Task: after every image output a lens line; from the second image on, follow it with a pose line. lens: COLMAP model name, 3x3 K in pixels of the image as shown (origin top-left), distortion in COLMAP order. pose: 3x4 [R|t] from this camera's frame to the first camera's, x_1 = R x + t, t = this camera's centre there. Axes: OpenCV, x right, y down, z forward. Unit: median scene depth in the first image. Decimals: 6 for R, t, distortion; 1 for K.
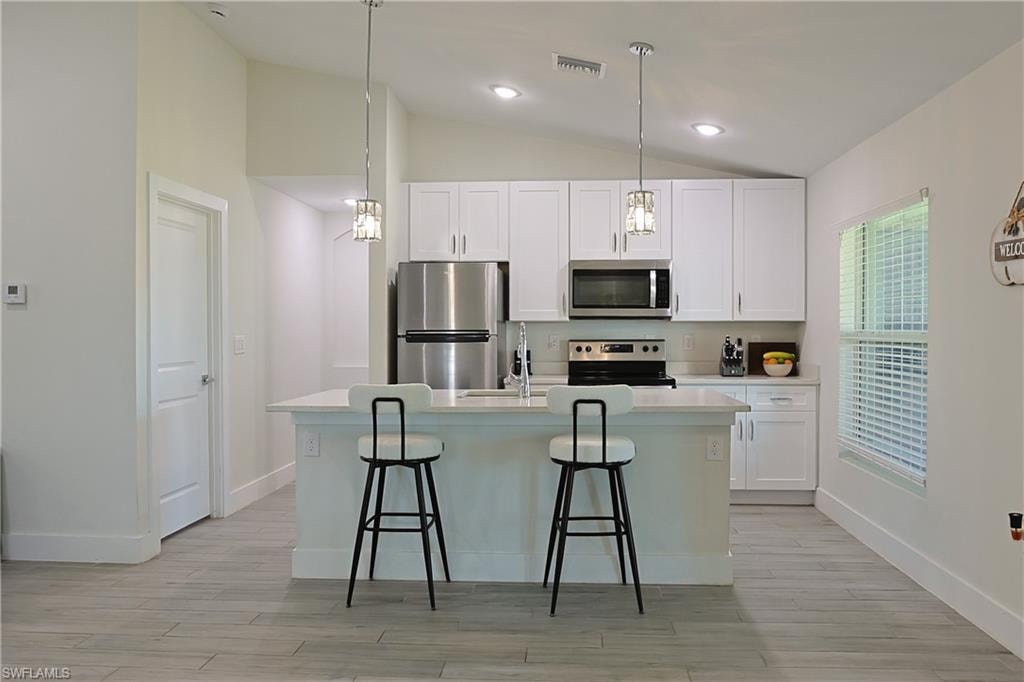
lens RADIAL K [[804.4, 0, 517.9], [0, 804.4, 335.8], [0, 0, 1]] dist [0.001253, 0.002108]
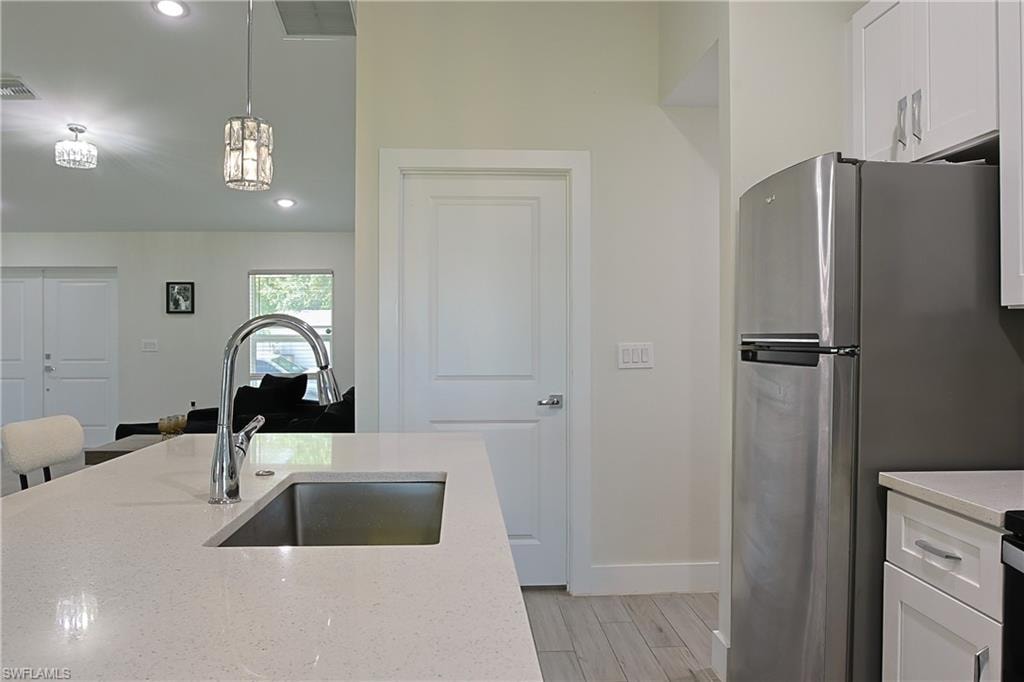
lens RADIAL K [[804.4, 0, 517.9], [0, 804.4, 335.8], [0, 0, 1]] dist [0.001253, 0.002108]
pose [[0.147539, 0.001599, -0.989055, 0.304933], [-0.003242, 0.999994, 0.001133, -0.005623], [0.989051, 0.003039, 0.147544, 0.771196]]
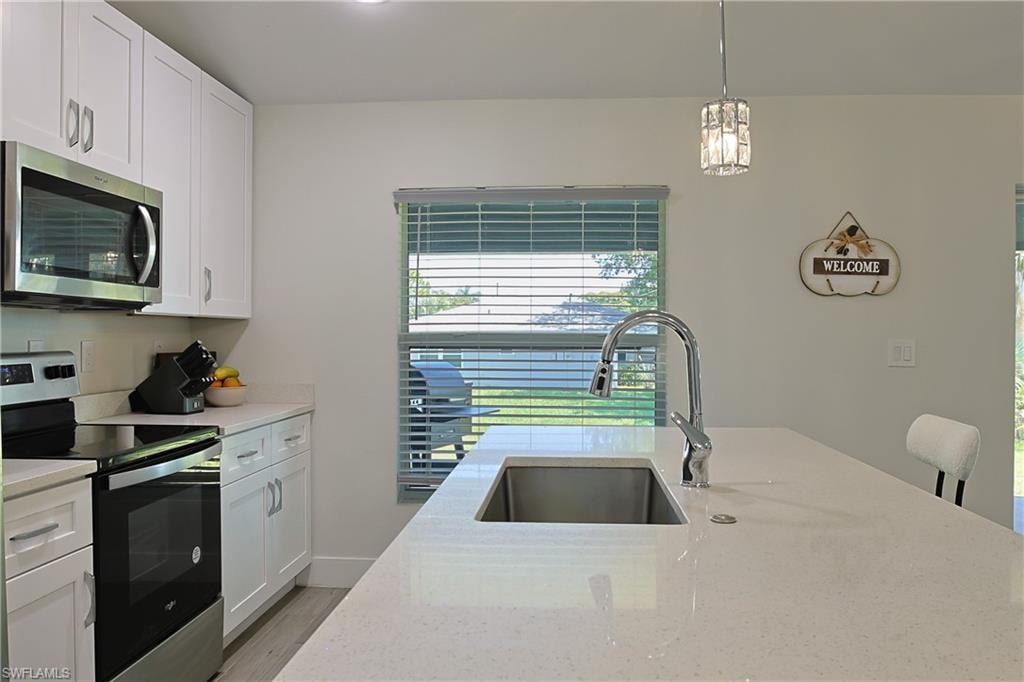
lens RADIAL K [[804.4, 0, 517.9], [0, 804.4, 335.8], [0, 0, 1]] dist [0.001253, 0.002108]
pose [[-0.007154, 0.004691, 0.999963, -0.307459], [0.007880, 0.999958, -0.004635, -0.000589], [-0.999943, 0.007846, -0.007190, 0.781322]]
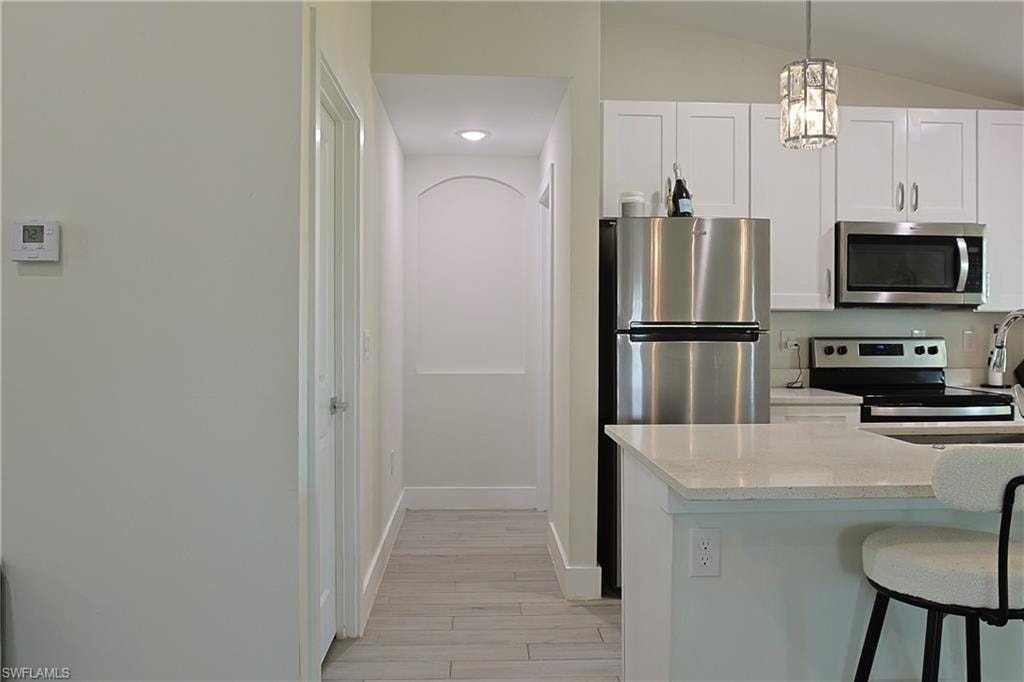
lens RADIAL K [[804.4, 0, 517.9], [0, 804.4, 335.8], [0, 0, 1]] dist [0.001253, 0.002108]
pose [[0.990869, 0.002547, 0.134806, -0.304167], [-0.003402, 0.999976, 0.006112, 0.000308], [-0.134787, -0.006515, 0.990853, 0.362411]]
